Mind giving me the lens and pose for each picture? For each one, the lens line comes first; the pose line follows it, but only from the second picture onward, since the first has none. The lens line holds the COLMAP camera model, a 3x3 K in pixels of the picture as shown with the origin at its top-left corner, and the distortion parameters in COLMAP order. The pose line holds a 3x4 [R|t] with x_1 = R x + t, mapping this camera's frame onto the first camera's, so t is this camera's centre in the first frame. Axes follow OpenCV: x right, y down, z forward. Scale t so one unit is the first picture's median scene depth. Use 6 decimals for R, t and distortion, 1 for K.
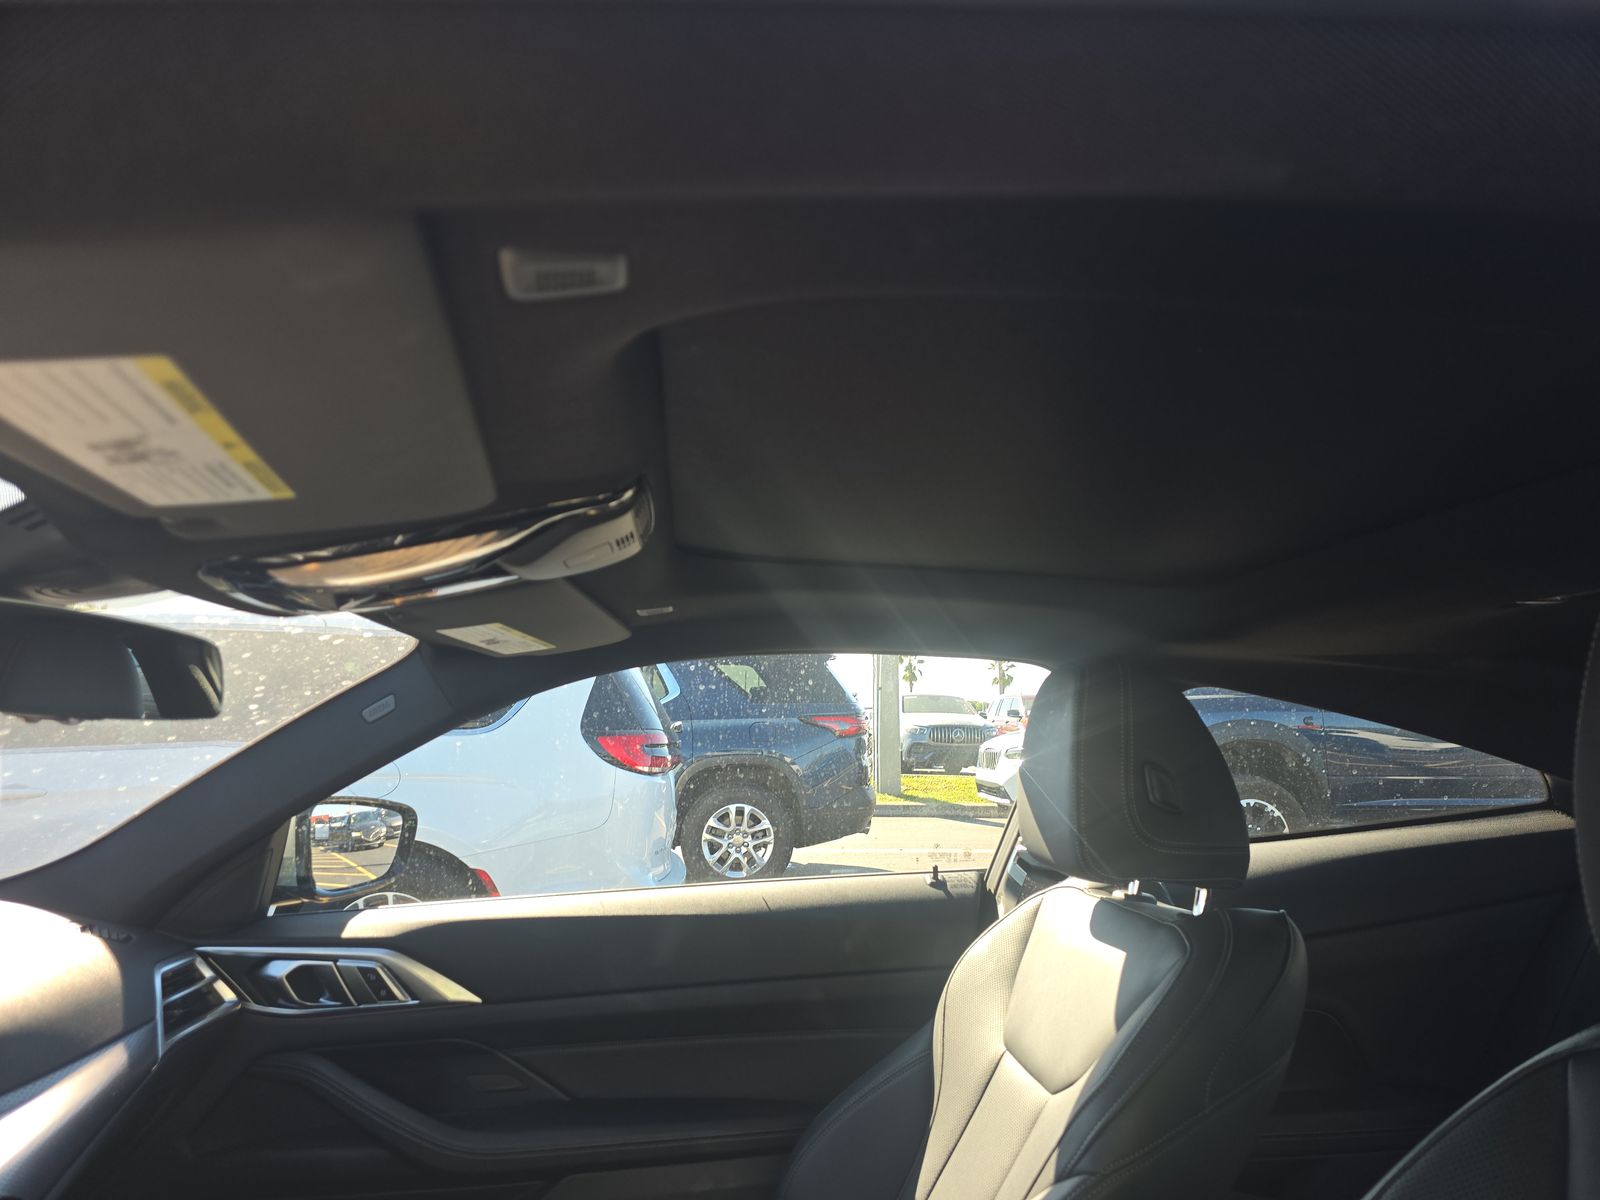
lens RADIAL K [[1088.4, 0, 800.0], [0, 1088.4, 591.0], [0, 0, 1]] dist [0.127848, -0.191613]
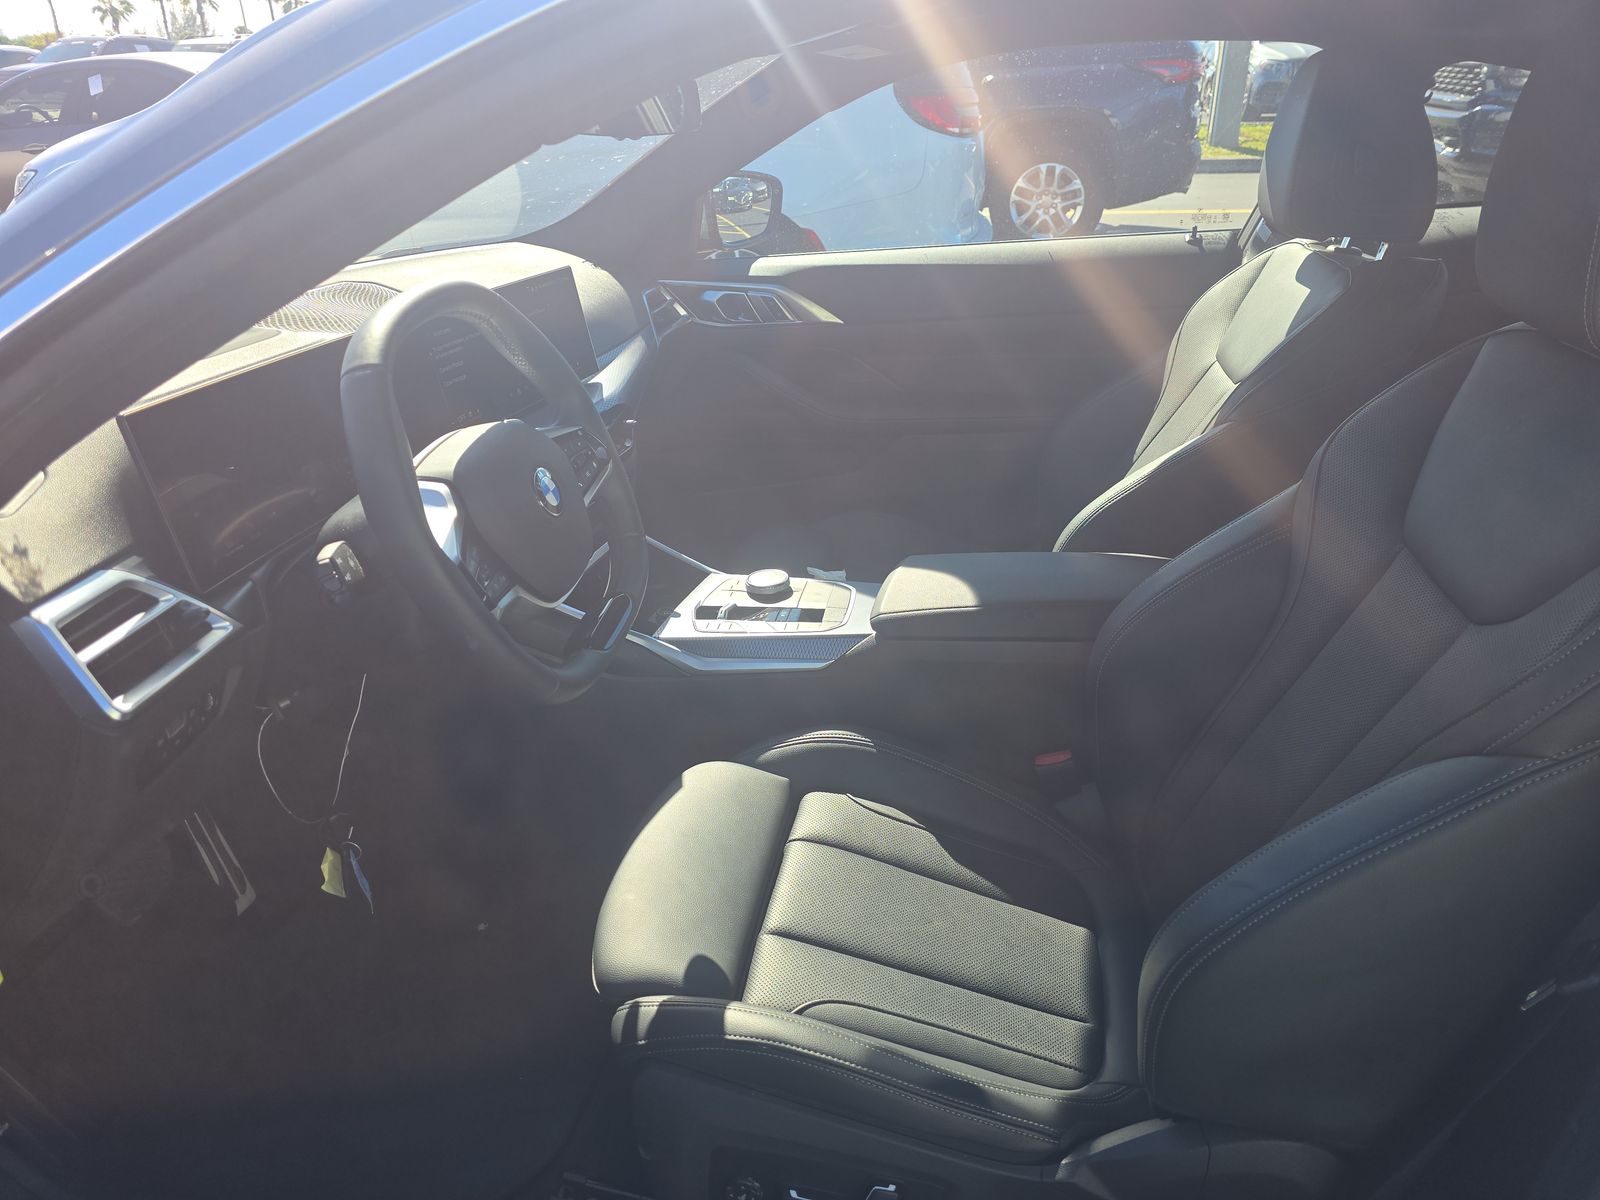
lens RADIAL K [[1088.4, 0, 800.0], [0, 1088.4, 591.0], [0, 0, 1]] dist [0.127848, -0.191613]
pose [[0.964794, 0.087521, -0.248018, 0.016614], [0.058485, 0.848003, 0.526754, -0.034577], [0.256422, -0.522715, 0.813030, -0.138785]]
